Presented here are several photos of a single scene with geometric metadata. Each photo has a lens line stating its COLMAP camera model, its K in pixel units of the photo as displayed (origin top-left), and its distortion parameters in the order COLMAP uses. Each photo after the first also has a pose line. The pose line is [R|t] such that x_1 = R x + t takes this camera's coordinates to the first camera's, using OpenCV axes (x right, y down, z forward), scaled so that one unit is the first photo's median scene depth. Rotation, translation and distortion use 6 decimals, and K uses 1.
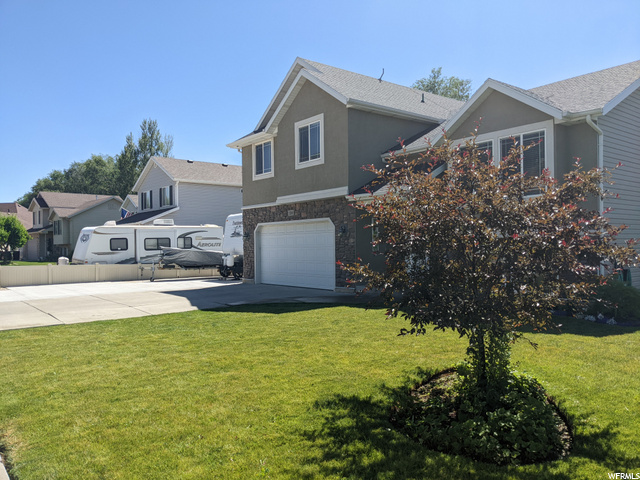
lens RADIAL K [[501.5, 0, 321.8], [0, 501.5, 250.3], [0, 0, 1]] dist [0.054456, -0.086441]
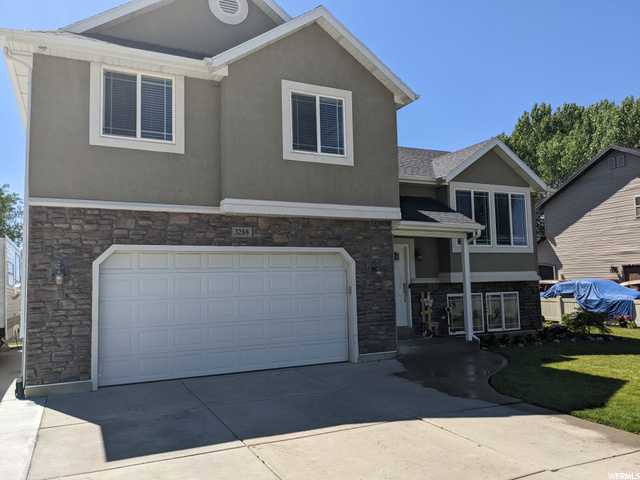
lens RADIAL K [[514.9, 0, 320.0], [0, 514.9, 240.0], [0, 0, 1]] dist [0.016562, -0.003211]
pose [[0.204426, 0.092231, 0.974527, -0.603590], [0.028740, 0.994557, -0.100155, -0.009178], [-0.978460, 0.048482, 0.200663, 0.843822]]
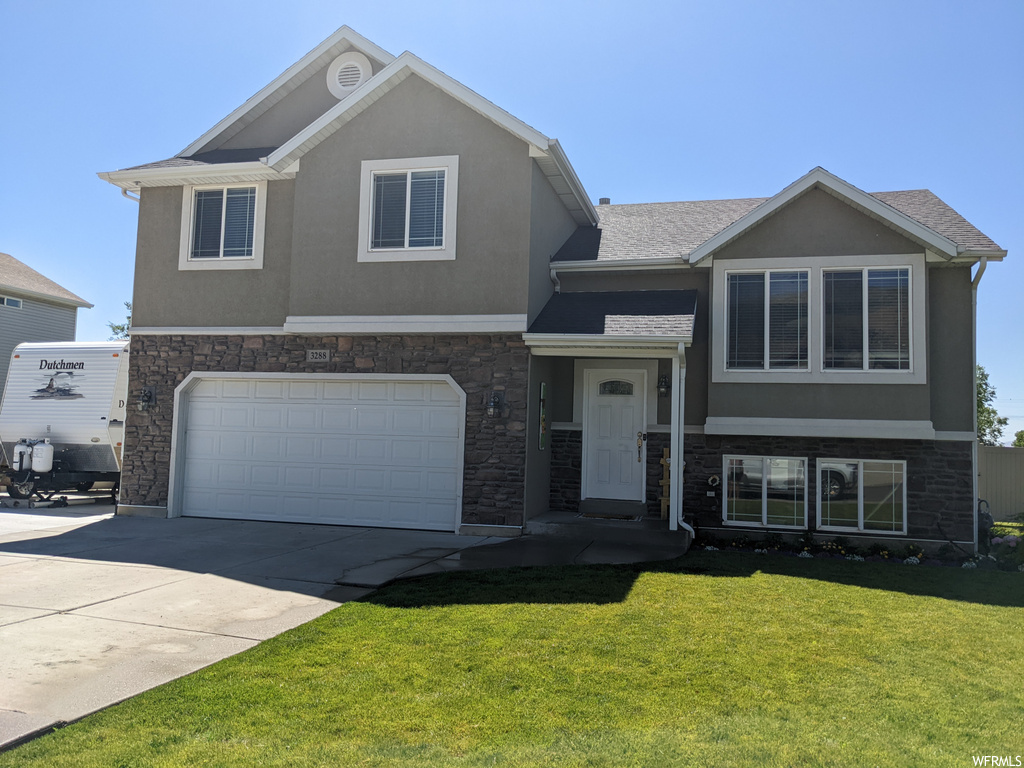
lens RADIAL K [[823.8, 0, 512.0], [0, 823.8, 384.0], [0, 0, 1]] dist [0.016562, -0.003211]
pose [[0.795702, 0.079857, 0.600400, -0.376887], [-0.035586, 0.995722, -0.085276, 0.006801], [-0.604641, 0.046488, 0.795140, 0.331537]]
